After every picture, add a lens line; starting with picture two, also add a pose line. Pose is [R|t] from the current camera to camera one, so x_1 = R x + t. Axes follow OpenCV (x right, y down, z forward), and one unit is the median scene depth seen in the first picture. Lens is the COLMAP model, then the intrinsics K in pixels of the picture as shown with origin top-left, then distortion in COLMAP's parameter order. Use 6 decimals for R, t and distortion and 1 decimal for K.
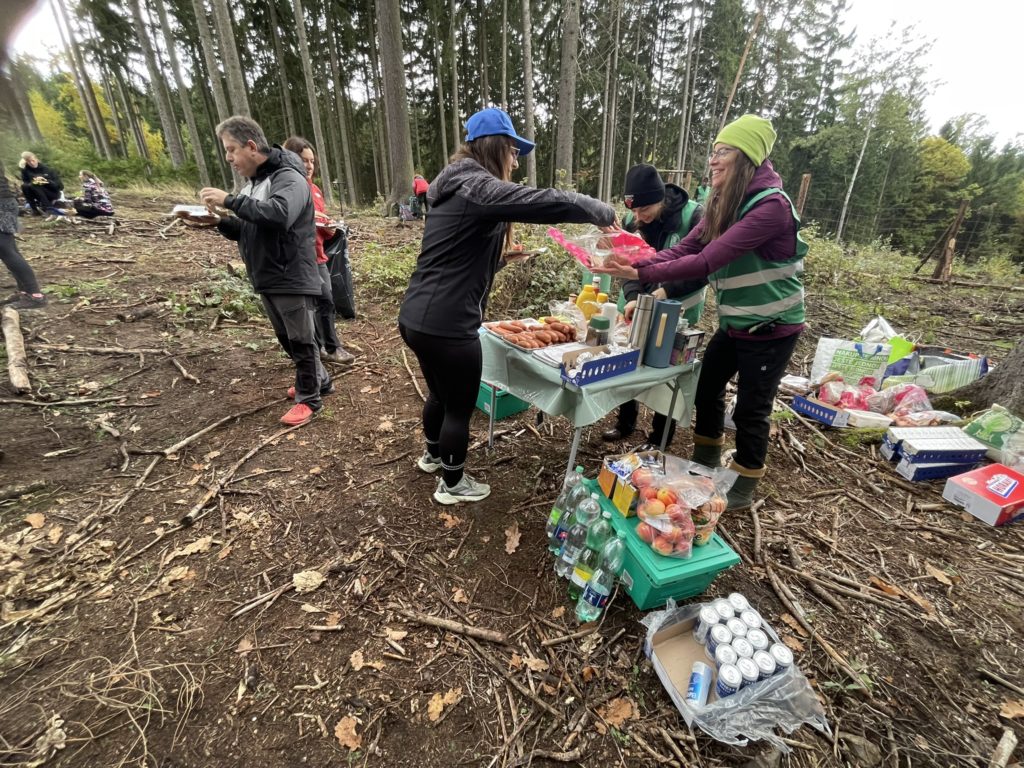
lens RADIAL K [[413.2, 0, 512.3], [0, 413.2, 380.5], [0, 0, 1]] dist [-0.011875, 0.000072]
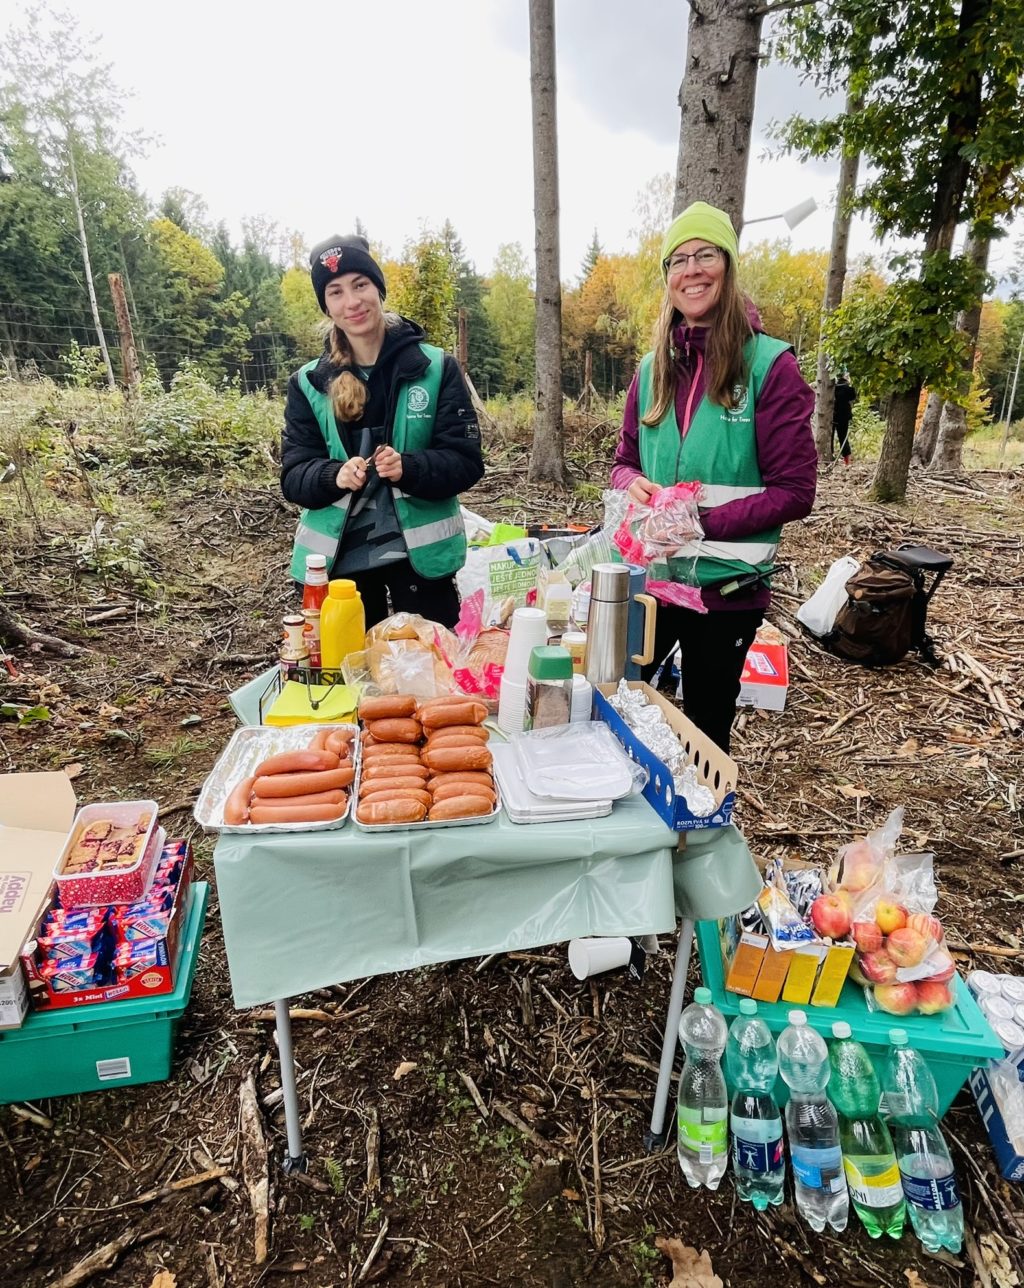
lens RADIAL K [[786.1, 0, 514.8], [0, 786.1, 642.1], [0, 0, 1]] dist [-0.008036, -0.001739]
pose [[0.442783, -0.334681, 0.831825, -0.331607], [0.349229, 0.918836, 0.183794, -0.235416], [-0.825823, 0.209116, 0.523725, 0.498877]]
